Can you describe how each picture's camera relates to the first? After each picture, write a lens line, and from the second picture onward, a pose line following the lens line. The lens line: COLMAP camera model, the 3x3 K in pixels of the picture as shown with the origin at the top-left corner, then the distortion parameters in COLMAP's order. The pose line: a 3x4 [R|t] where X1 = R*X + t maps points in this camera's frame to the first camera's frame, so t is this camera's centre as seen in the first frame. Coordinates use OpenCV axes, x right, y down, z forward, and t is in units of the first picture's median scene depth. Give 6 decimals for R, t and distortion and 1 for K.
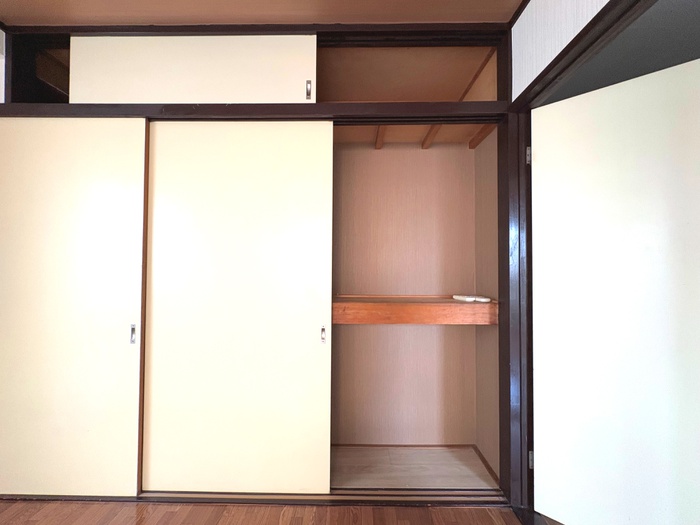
lens RADIAL K [[278.3, 0, 345.9], [0, 278.3, 273.8], [0, 0, 1]] dist [-0.001207, 0.000485]
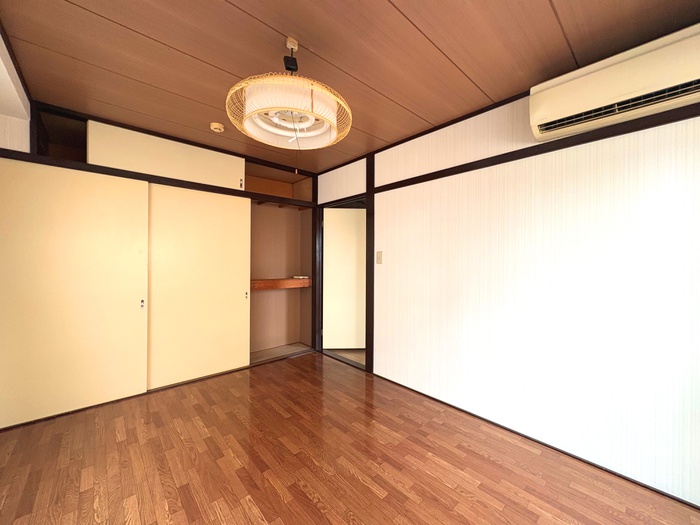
lens RADIAL K [[278.3, 0, 349.0], [0, 278.3, 263.2], [0, 0, 1]] dist [-0.001207, 0.000485]
pose [[0.731868, -0.009075, 0.681386, -0.977727], [-0.016038, 0.999405, 0.030537, -0.119283], [-0.681258, -0.033277, 0.731287, -1.144165]]
